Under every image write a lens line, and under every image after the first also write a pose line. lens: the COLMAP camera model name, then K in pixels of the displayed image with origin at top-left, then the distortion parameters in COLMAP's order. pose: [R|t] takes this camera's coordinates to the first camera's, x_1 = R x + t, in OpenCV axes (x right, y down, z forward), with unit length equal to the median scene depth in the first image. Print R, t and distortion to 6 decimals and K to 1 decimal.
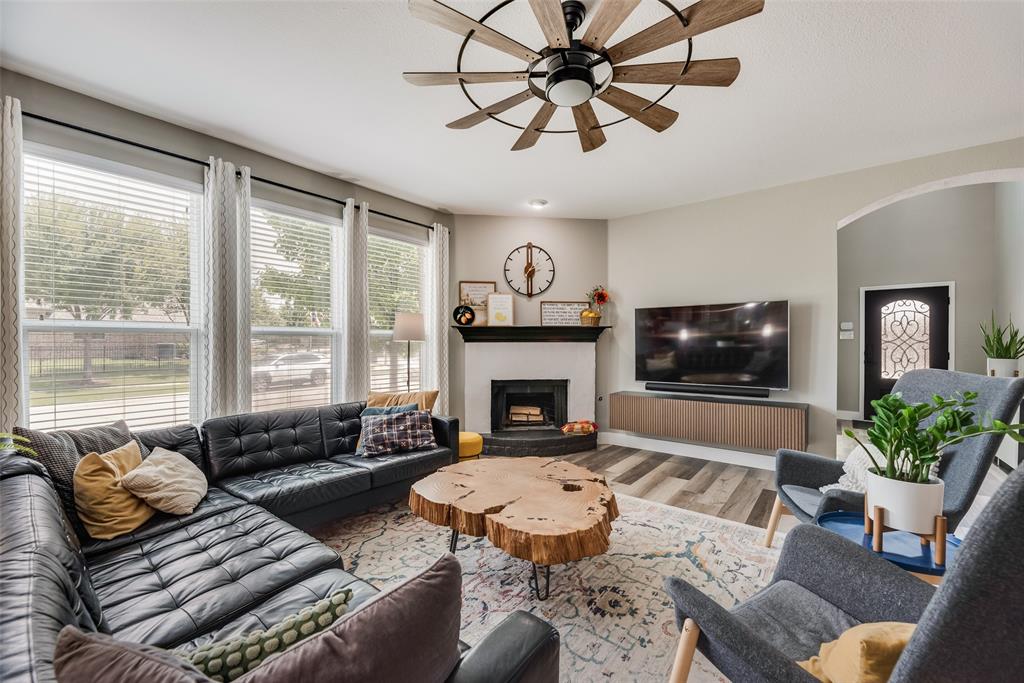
lens RADIAL K [[412.5, 0, 512.3], [0, 412.5, 347.2], [0, 0, 1]] dist [-0.001310, -0.000230]
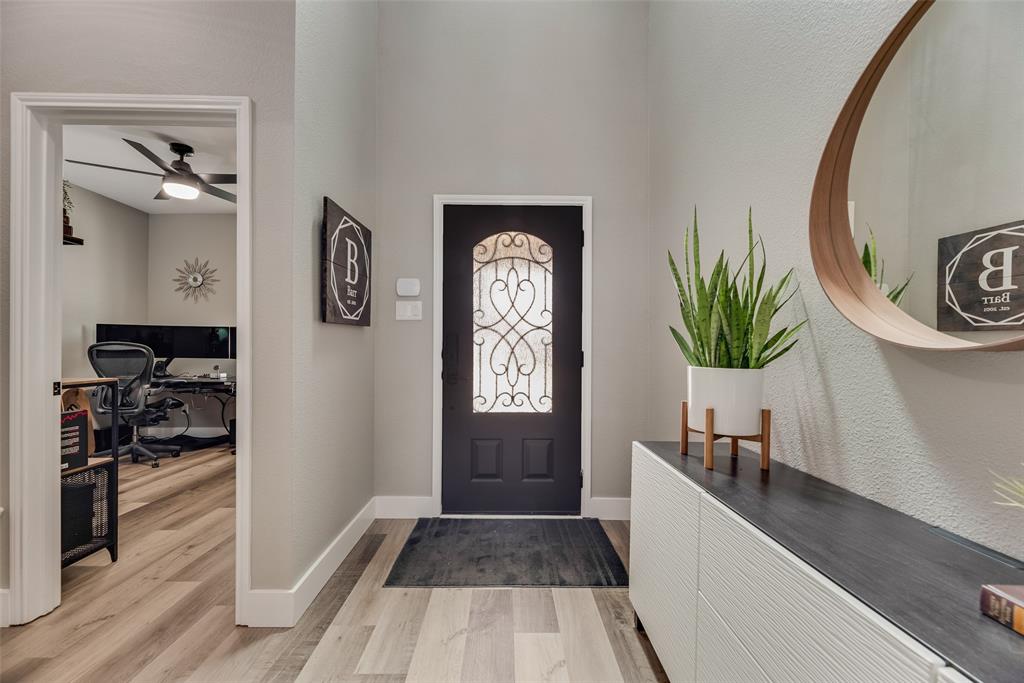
lens RADIAL K [[412.5, 0, 512.3], [0, 412.5, 347.2], [0, 0, 1]] dist [-0.001310, -0.000230]
pose [[0.772330, 0.007243, 0.635180, 0.871393], [-0.001126, 0.999949, -0.010034, 0.016187], [-0.635220, 0.007034, 0.772299, 0.855382]]
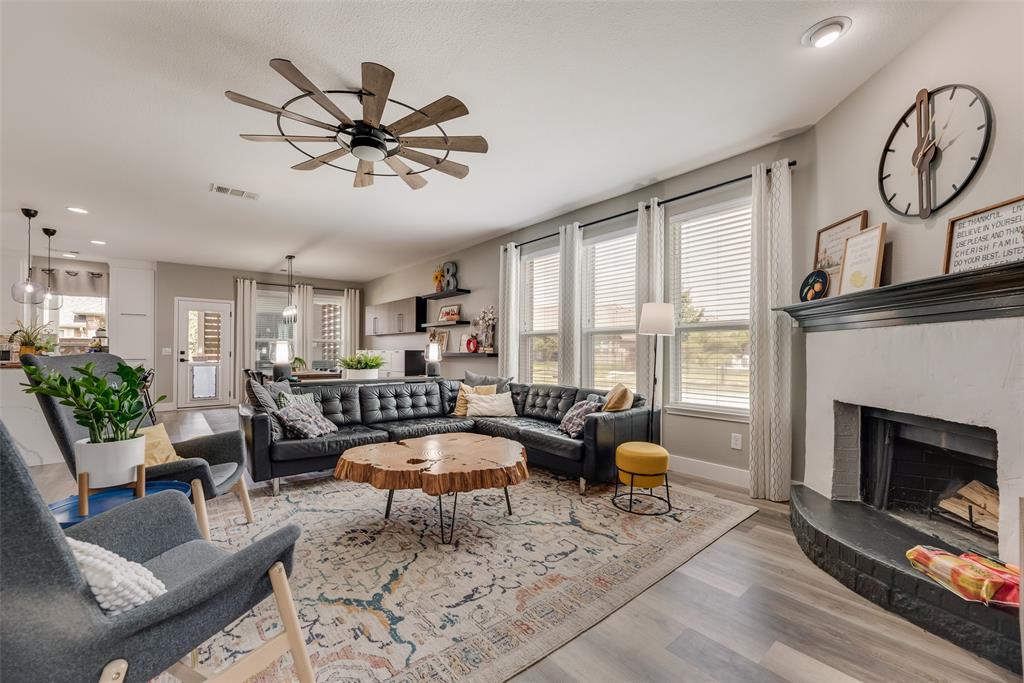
lens RADIAL K [[412.5, 0, 512.3], [0, 412.5, 347.2], [0, 0, 1]] dist [-0.001310, -0.000230]
pose [[-0.201636, -0.007635, -0.979431, 0.549899], [-0.010582, 0.999928, -0.005616, 0.017387], [0.979403, 0.009232, -0.201703, 0.686993]]
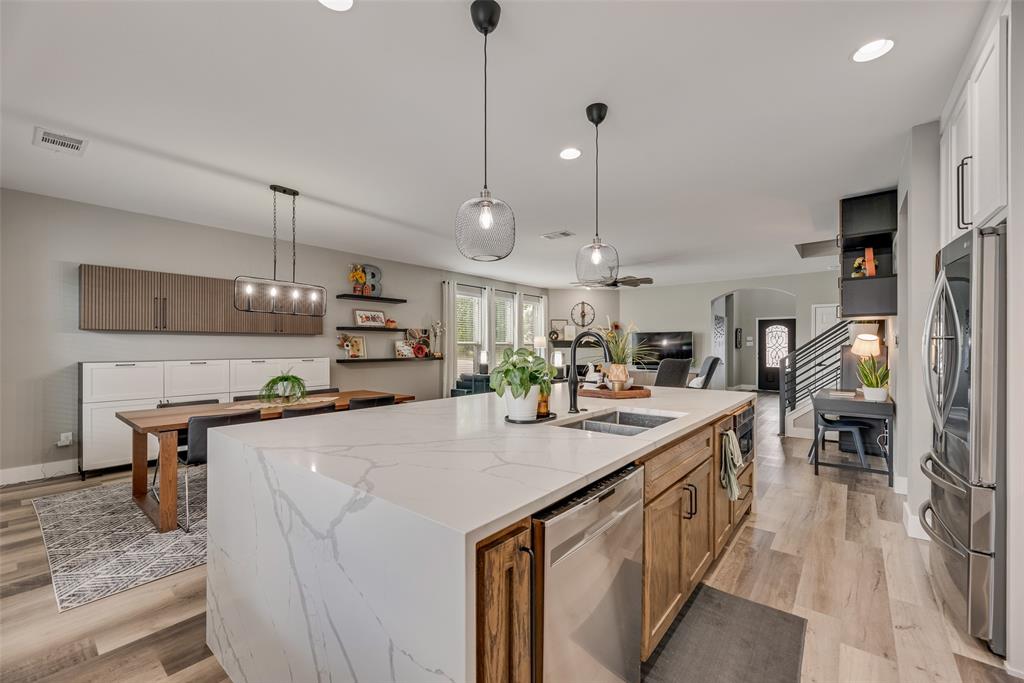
lens RADIAL K [[412.5, 0, 512.3], [0, 412.5, 347.2], [0, 0, 1]] dist [-0.001310, -0.000230]
pose [[0.999907, 0.000587, -0.013592, -0.302585], [-0.000691, 0.999971, -0.007613, 0.001439], [0.013587, 0.007622, 0.999879, -1.172279]]
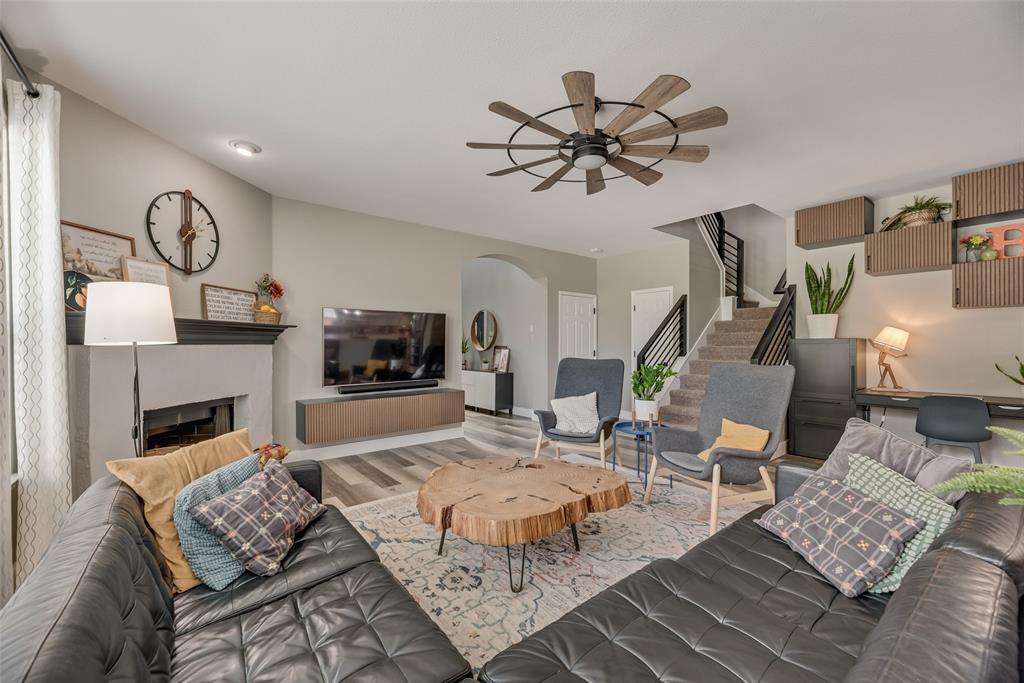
lens RADIAL K [[412.5, 0, 512.3], [0, 412.5, 347.2], [0, 0, 1]] dist [-0.001310, -0.000230]
pose [[0.223634, -0.007418, 0.974645, -0.484000], [0.010729, 0.999929, 0.005149, -0.005957], [-0.974614, 0.009305, 0.223698, 0.369409]]
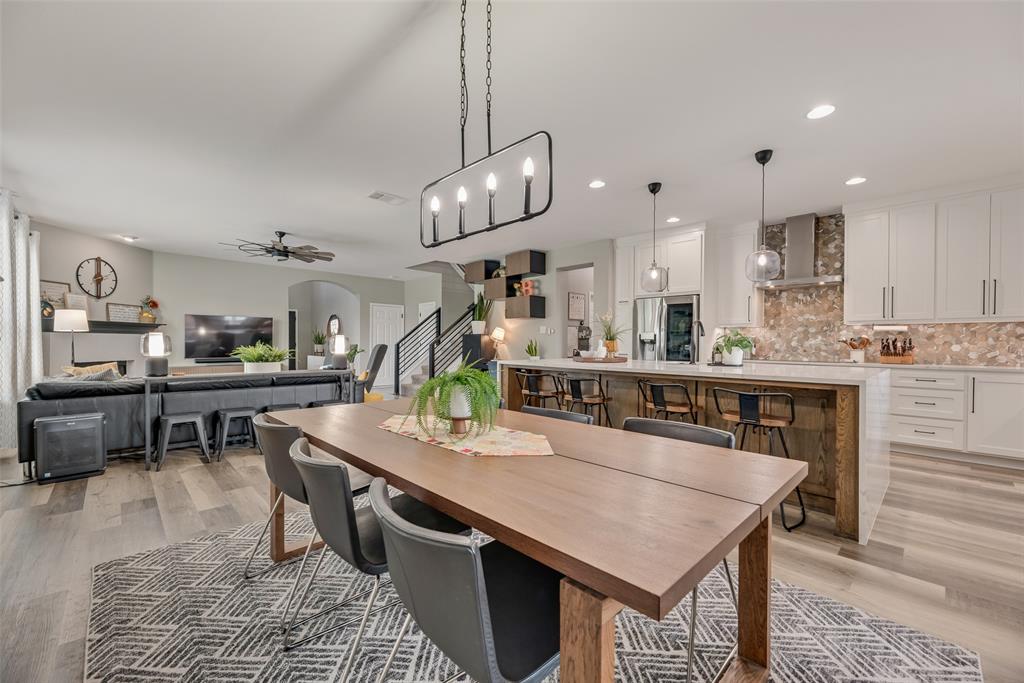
lens RADIAL K [[412.5, 0, 512.3], [0, 412.5, 347.2], [0, 0, 1]] dist [-0.001310, -0.000230]
pose [[0.133467, -0.008047, 0.991021, -1.094372], [0.004435, 0.999962, 0.007522, 0.027956], [-0.991043, 0.003392, 0.133498, -0.475090]]
